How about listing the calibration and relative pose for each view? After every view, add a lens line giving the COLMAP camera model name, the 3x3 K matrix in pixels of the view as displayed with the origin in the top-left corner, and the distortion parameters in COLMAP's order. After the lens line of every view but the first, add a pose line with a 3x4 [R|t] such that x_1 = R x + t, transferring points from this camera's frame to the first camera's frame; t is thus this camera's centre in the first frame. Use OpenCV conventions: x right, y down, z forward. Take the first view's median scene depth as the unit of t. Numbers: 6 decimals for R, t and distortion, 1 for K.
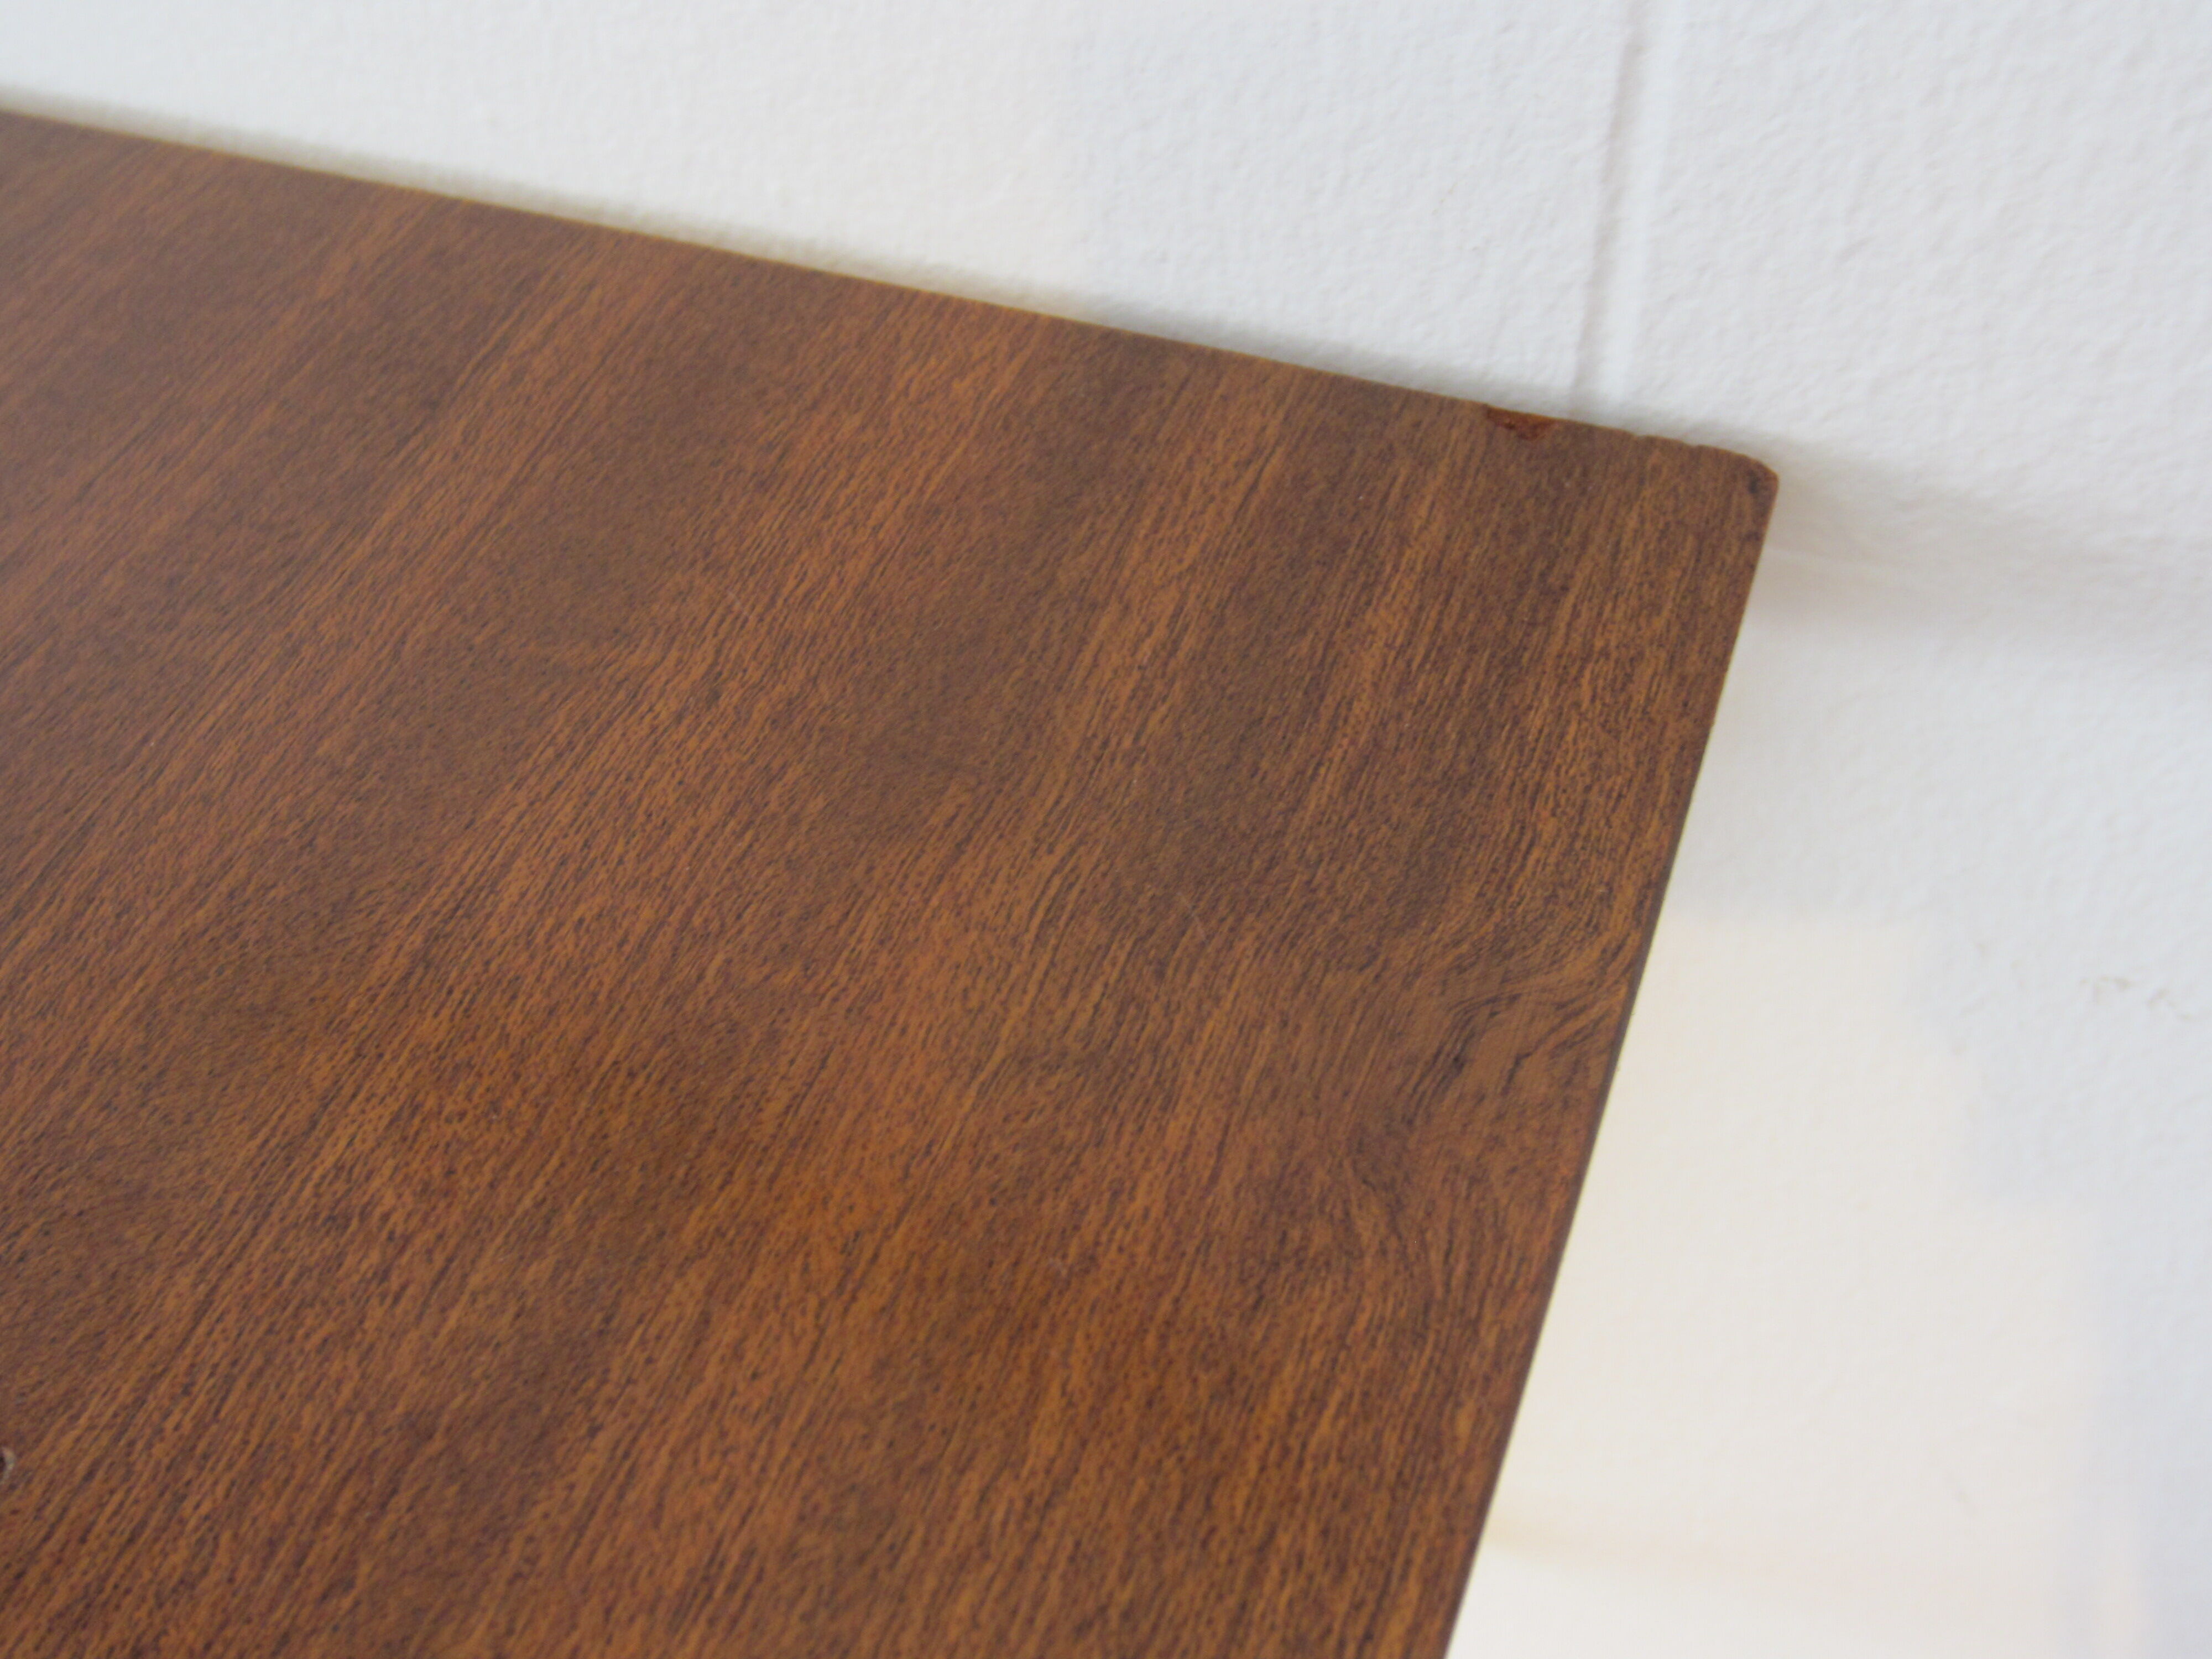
lens RADIAL K [[2219.1, 0, 1107.2], [0, 2219.1, 825.6], [0, 0, 1]] dist [-0.059726, 0.000000]
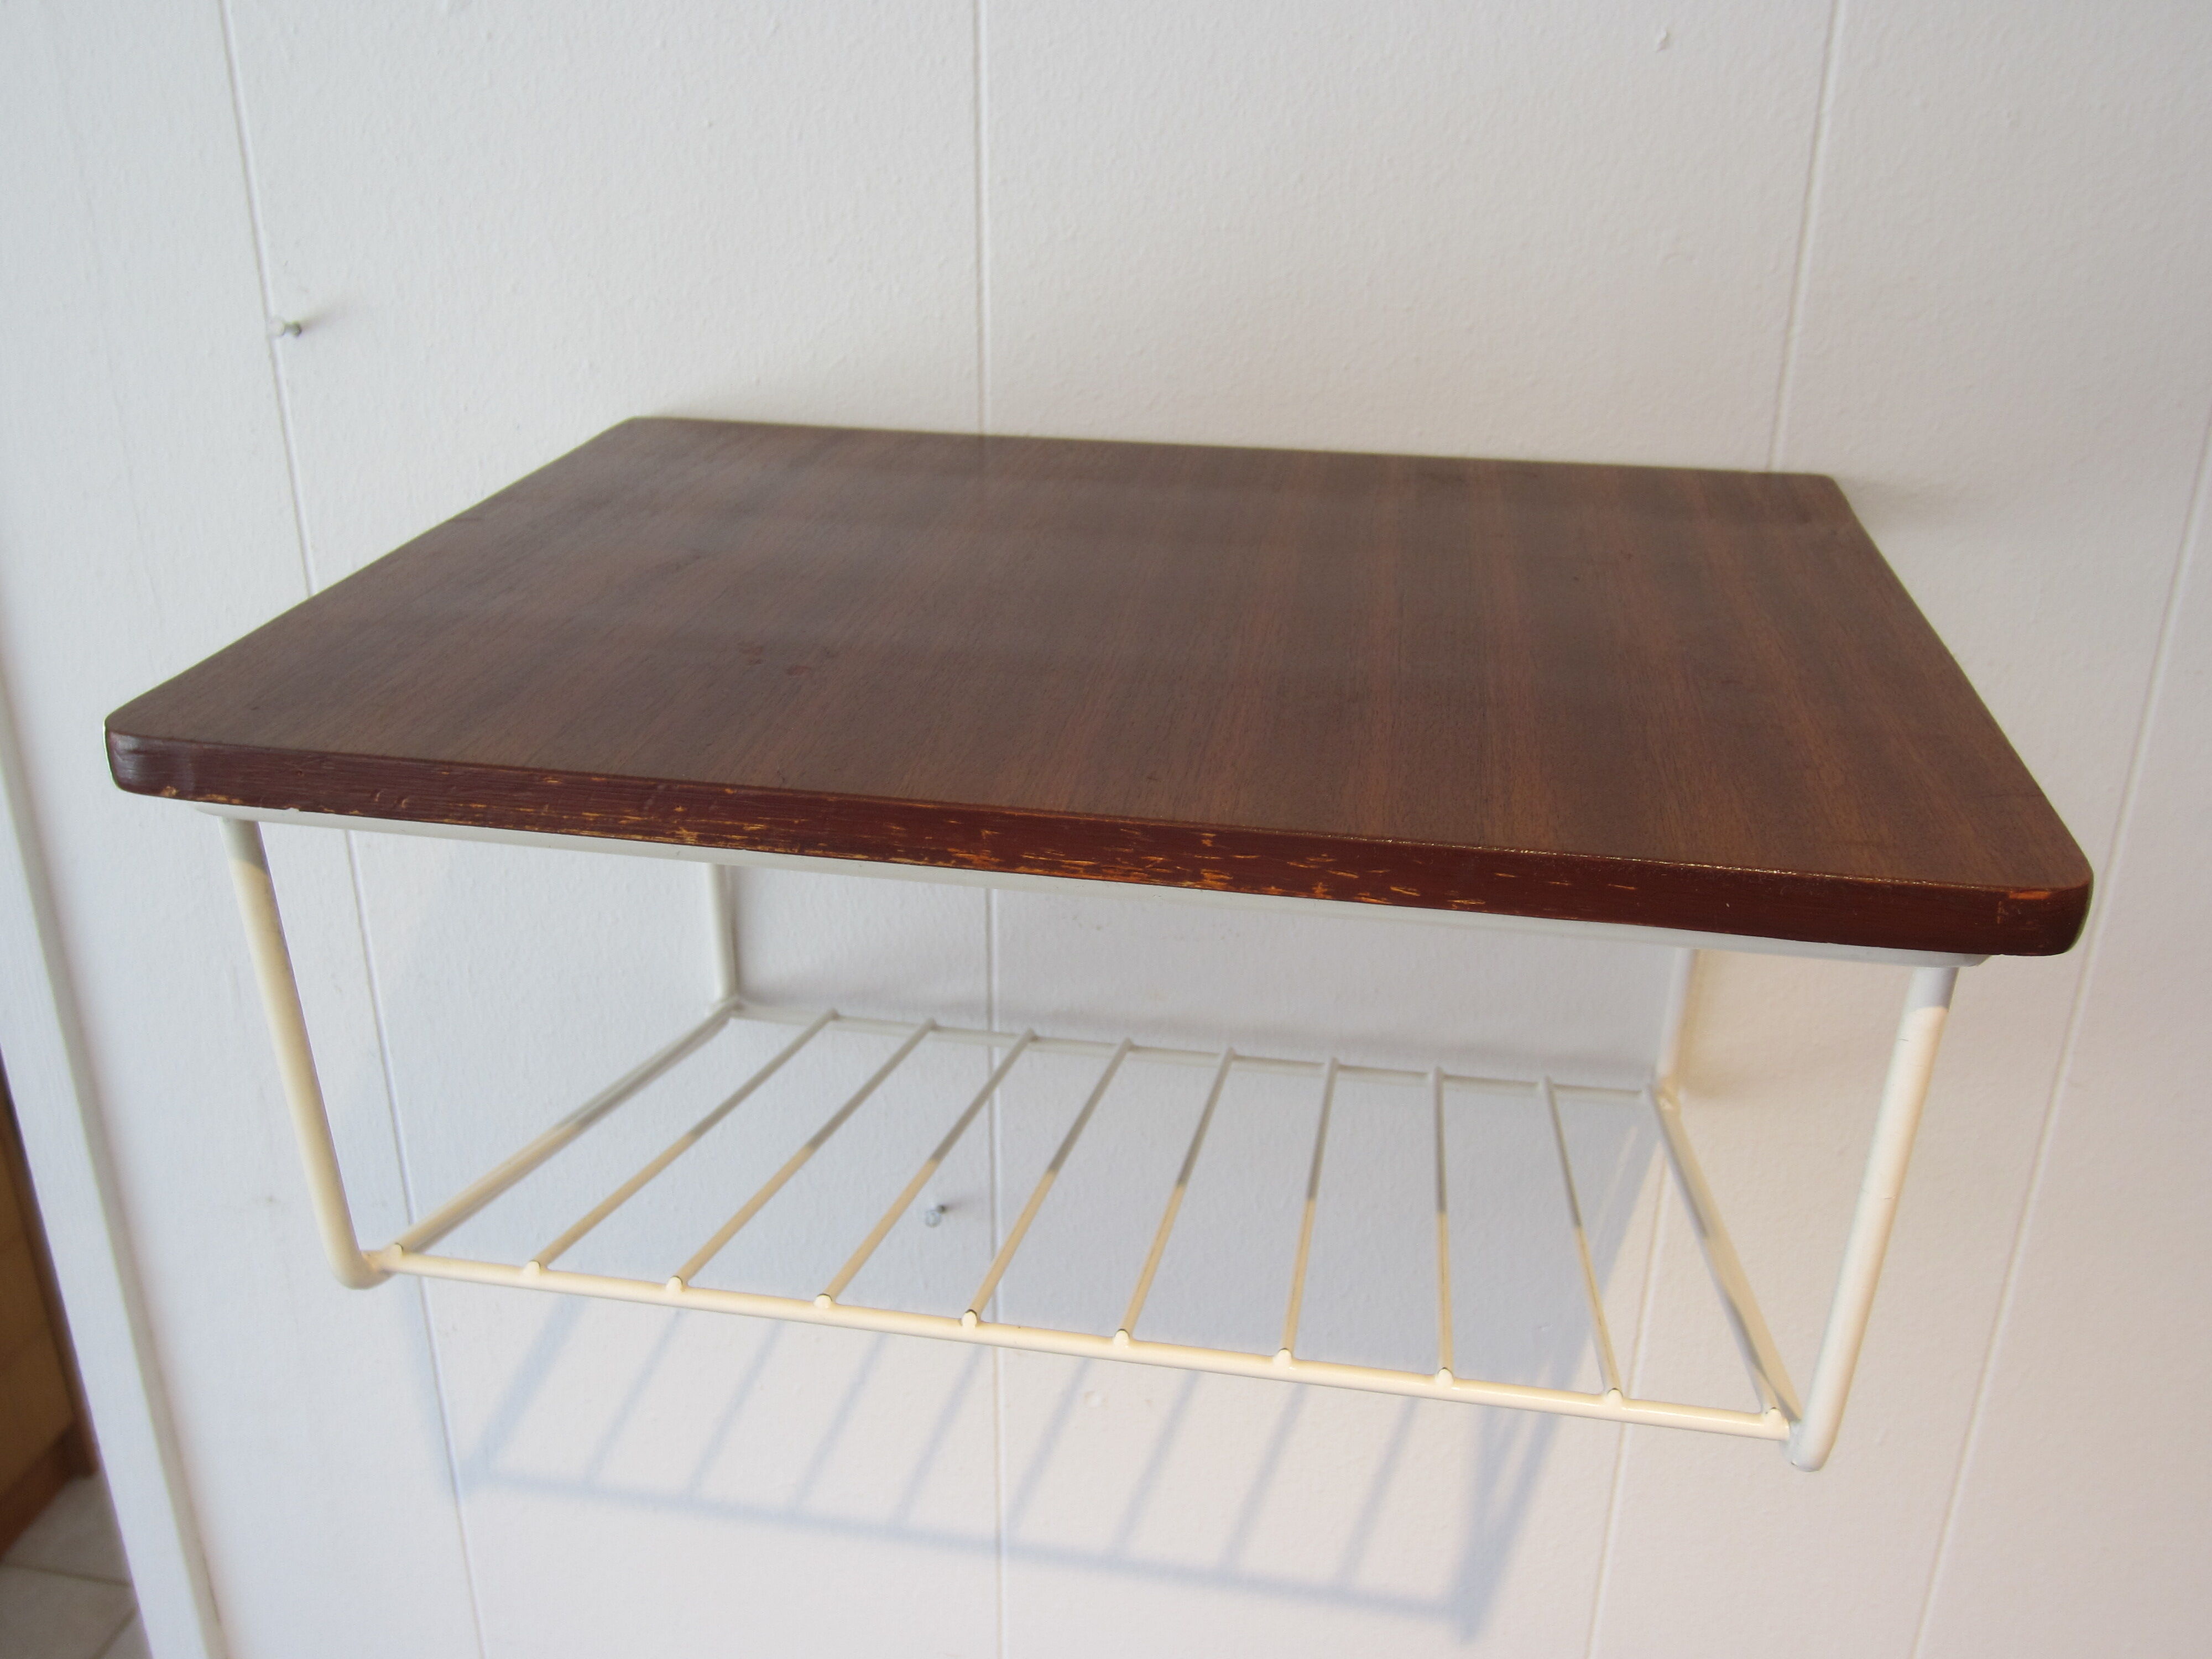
lens RADIAL K [[1918.8, 0, 1108.6], [0, 1918.8, 822.6], [0, 0, 1]] dist [-0.034341, 0.000646]
pose [[0.980257, -0.044529, 0.192648, -1.619758], [0.122039, 0.902841, -0.412292, 1.630487], [-0.155571, 0.427662, 0.890451, -1.504892]]
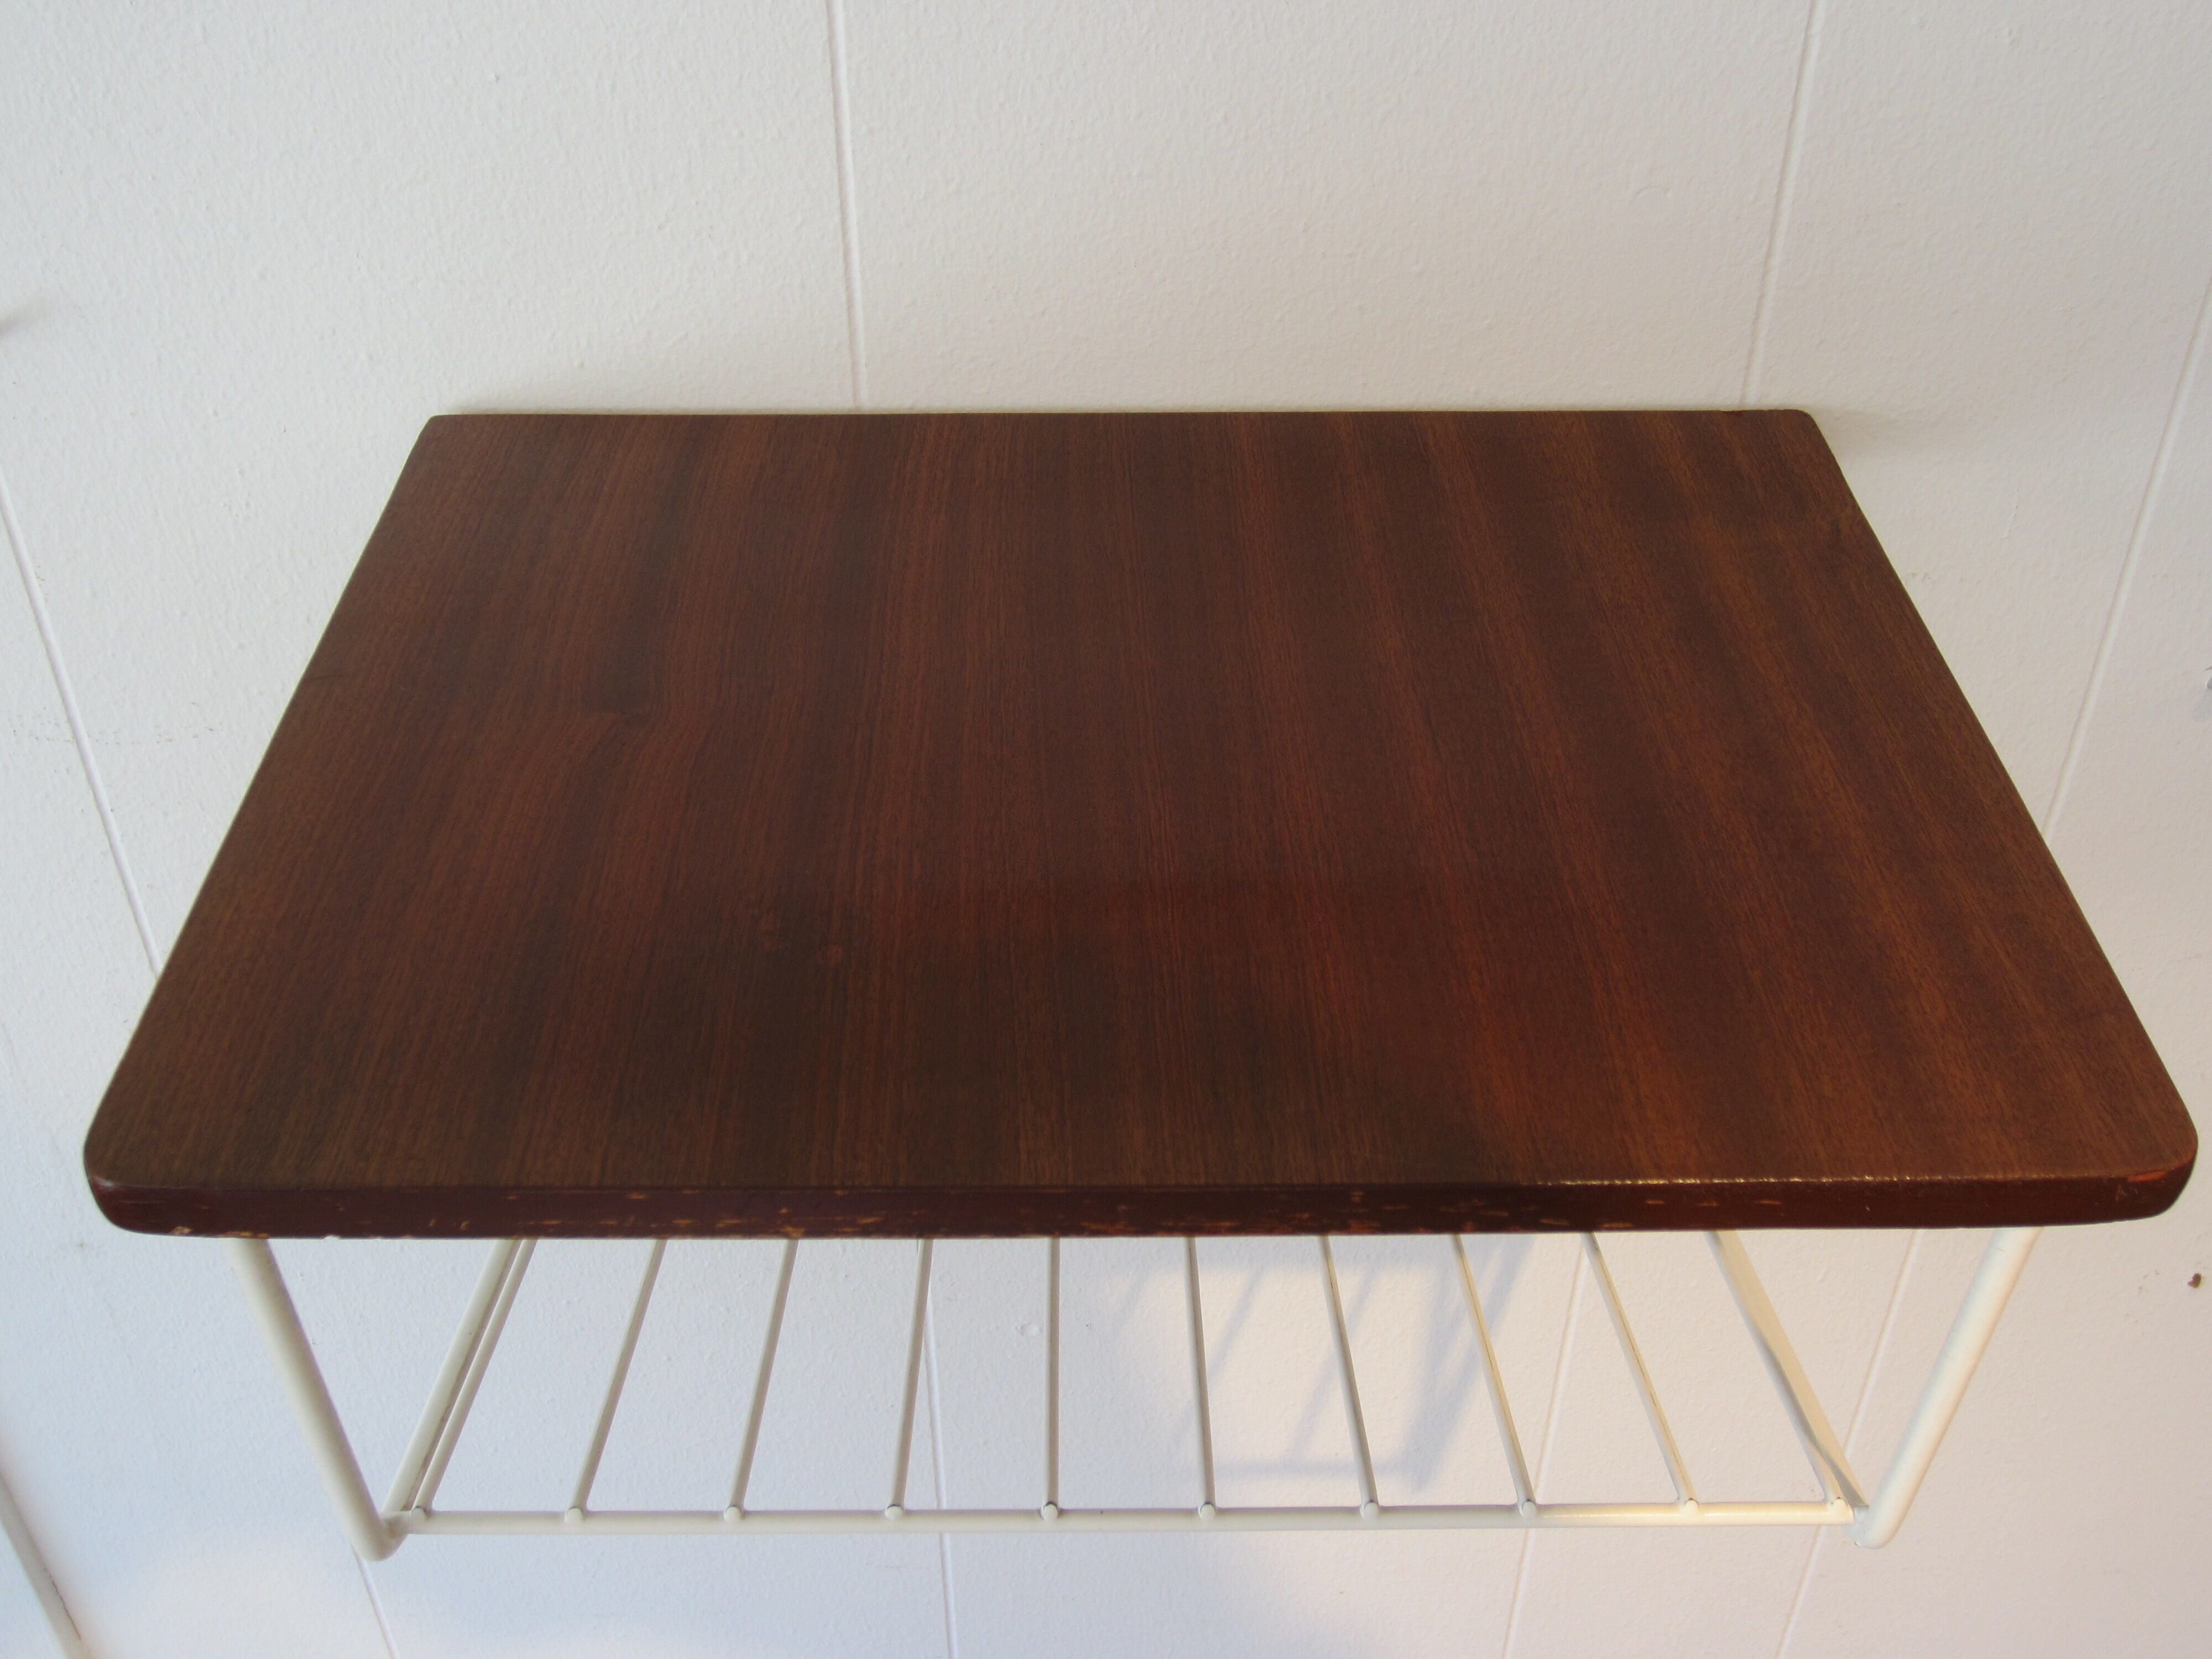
lens RADIAL K [[2219.1, 0, 1110.0], [0, 2219.1, 817.4], [0, 0, 1]] dist [-0.059726, 0.000000]
pose [[0.929810, -0.198815, 0.309720, -1.988265], [0.259086, 0.951280, -0.167156, 0.767768], [-0.261397, 0.235667, 0.936020, -1.859472]]
